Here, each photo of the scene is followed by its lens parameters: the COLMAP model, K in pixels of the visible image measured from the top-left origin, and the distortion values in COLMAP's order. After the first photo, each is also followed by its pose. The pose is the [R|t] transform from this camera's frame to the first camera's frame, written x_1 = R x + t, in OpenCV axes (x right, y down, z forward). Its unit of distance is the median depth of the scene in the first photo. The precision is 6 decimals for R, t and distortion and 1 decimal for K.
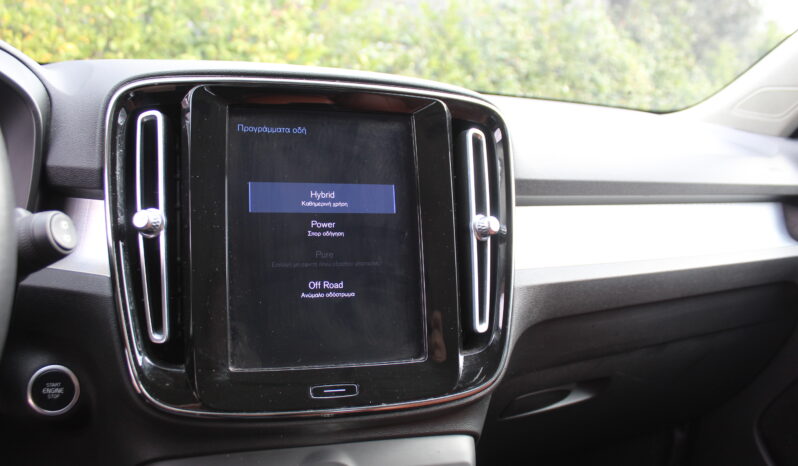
lens RADIAL K [[693.9, 0, 396.5], [0, 693.9, 229.8], [0, 0, 1]] dist [-0.120793, 0.082157]
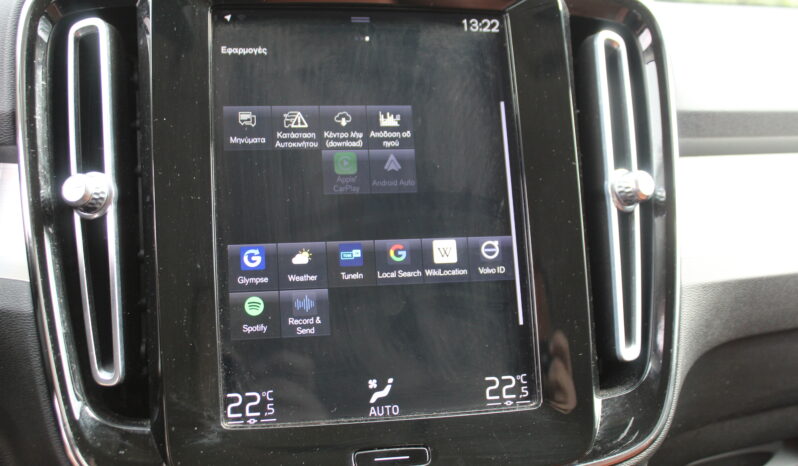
lens RADIAL K [[951.2, 0, 401.1], [0, 951.2, 237.7], [0, 0, 1]] dist [-0.050109, 0.000000]
pose [[0.994868, -0.029387, -0.096825, 0.005997], [0.029901, 0.999545, 0.003859, 0.031916], [0.096667, -0.006734, 0.995294, 0.150068]]
